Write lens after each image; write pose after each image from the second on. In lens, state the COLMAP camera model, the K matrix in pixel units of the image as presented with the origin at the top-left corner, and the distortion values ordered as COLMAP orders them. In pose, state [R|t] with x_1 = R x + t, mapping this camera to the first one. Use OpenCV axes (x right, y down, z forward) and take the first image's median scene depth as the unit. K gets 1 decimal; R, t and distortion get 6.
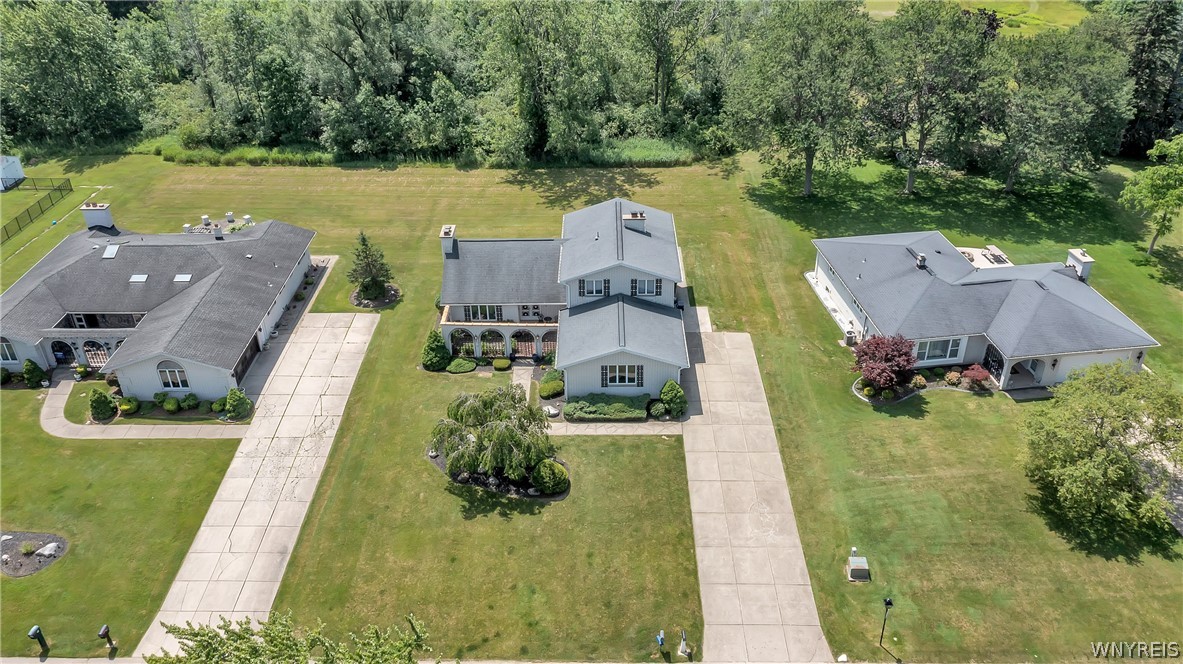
lens RADIAL K [[933.6, 0, 587.0], [0, 933.6, 338.6], [0, 0, 1]] dist [0.003566, -0.008884]
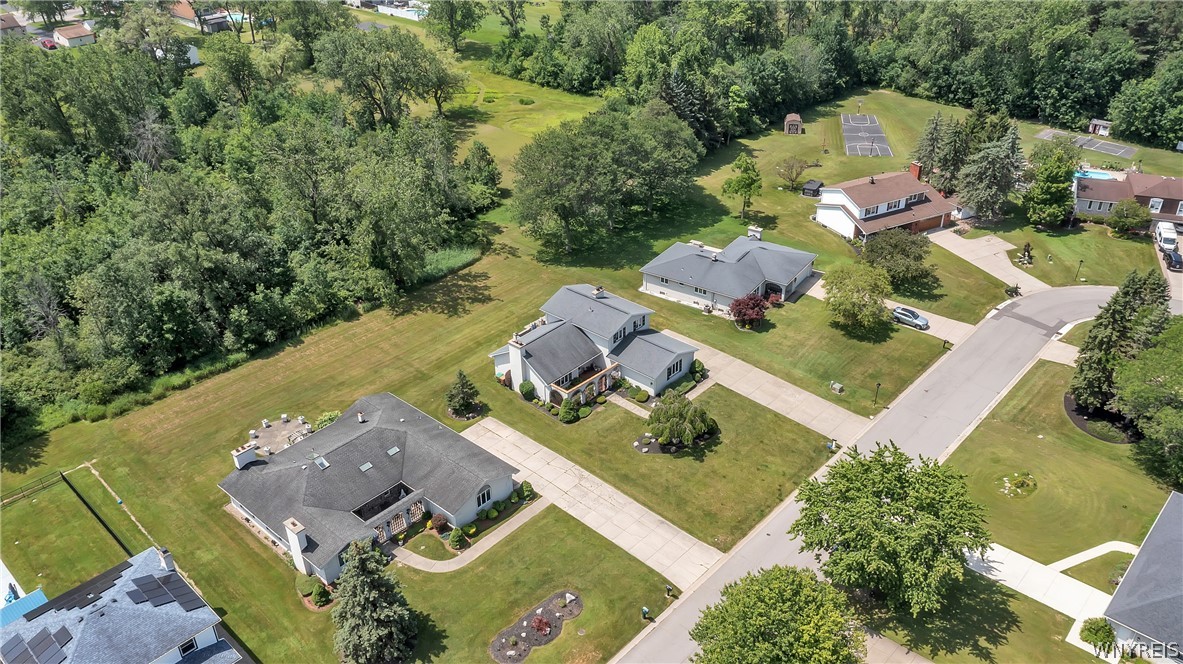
lens RADIAL K [[933.6, 0, 586.5], [0, 933.6, 327.6], [0, 0, 1]] dist [0.003566, -0.008884]
pose [[0.663505, -0.376686, 0.646428, -1.104552], [0.403972, 0.907610, 0.114237, -0.280841], [-0.629736, 0.185342, 0.754374, -0.231169]]
